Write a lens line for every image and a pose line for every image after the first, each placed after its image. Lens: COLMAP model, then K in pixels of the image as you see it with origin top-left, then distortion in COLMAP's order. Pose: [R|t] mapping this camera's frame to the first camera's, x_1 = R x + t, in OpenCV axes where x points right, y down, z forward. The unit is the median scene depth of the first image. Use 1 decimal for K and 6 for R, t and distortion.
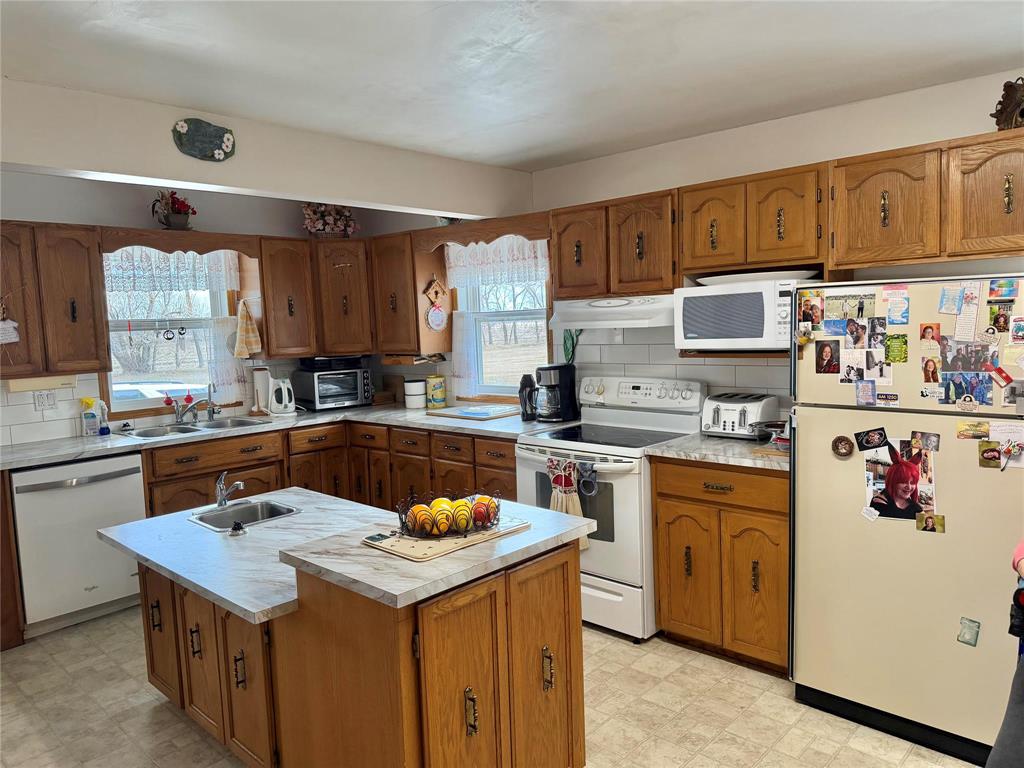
lens RADIAL K [[724.1, 0, 512.0], [0, 724.1, 384.0], [0, 0, 1]] dist [0.078004, -0.118663]
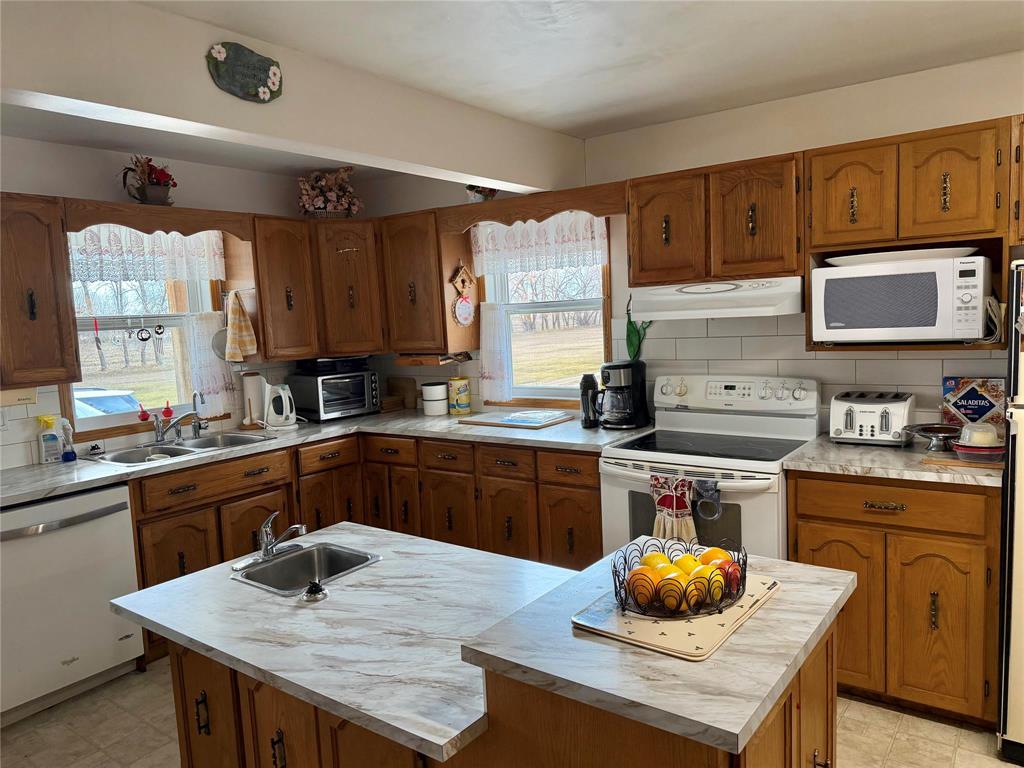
lens RADIAL K [[724.1, 0, 512.0], [0, 724.1, 384.0], [0, 0, 1]] dist [0.078004, -0.118663]
pose [[0.993403, -0.022418, 0.112462, -0.175839], [0.021745, 0.999738, 0.007210, -0.010426], [-0.112594, -0.004717, 0.993630, 0.163112]]
